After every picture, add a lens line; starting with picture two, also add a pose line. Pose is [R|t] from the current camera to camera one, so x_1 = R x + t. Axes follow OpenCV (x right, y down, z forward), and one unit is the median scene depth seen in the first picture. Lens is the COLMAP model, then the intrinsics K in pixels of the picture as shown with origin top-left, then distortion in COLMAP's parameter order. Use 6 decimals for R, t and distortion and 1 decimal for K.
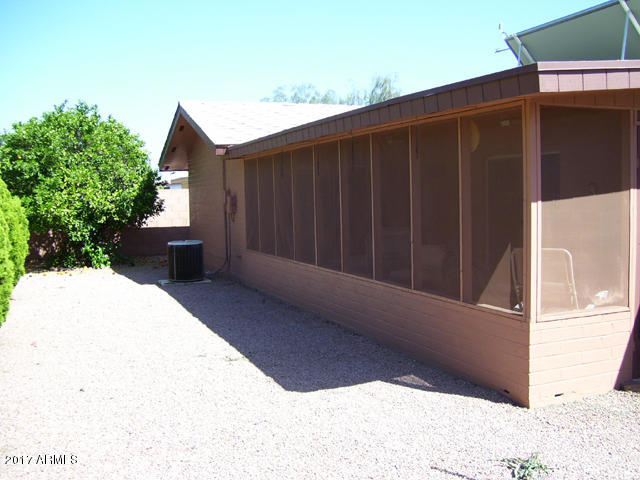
lens RADIAL K [[691.7, 0, 320.0], [0, 691.7, 240.0], [0, 0, 1]] dist [-0.187094, -0.004479]
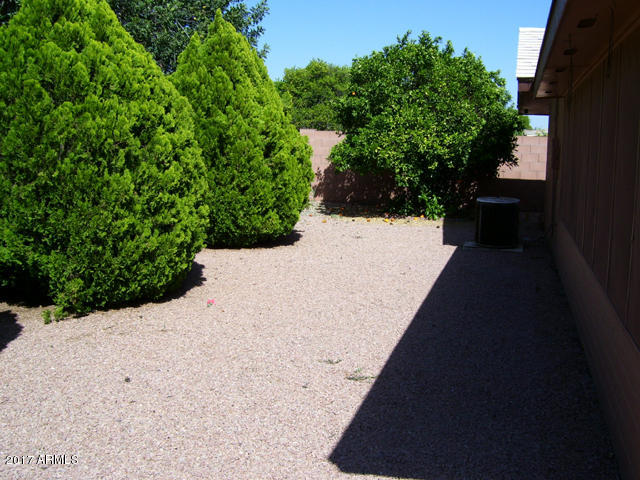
lens RADIAL K [[691.7, 0, 320.0], [0, 691.7, 240.0], [0, 0, 1]] dist [-0.187094, -0.004479]
pose [[0.796119, 0.116452, -0.593830, 0.104395], [-0.069891, 0.992437, 0.100921, -0.013365], [0.601091, -0.038842, 0.798236, 0.184941]]
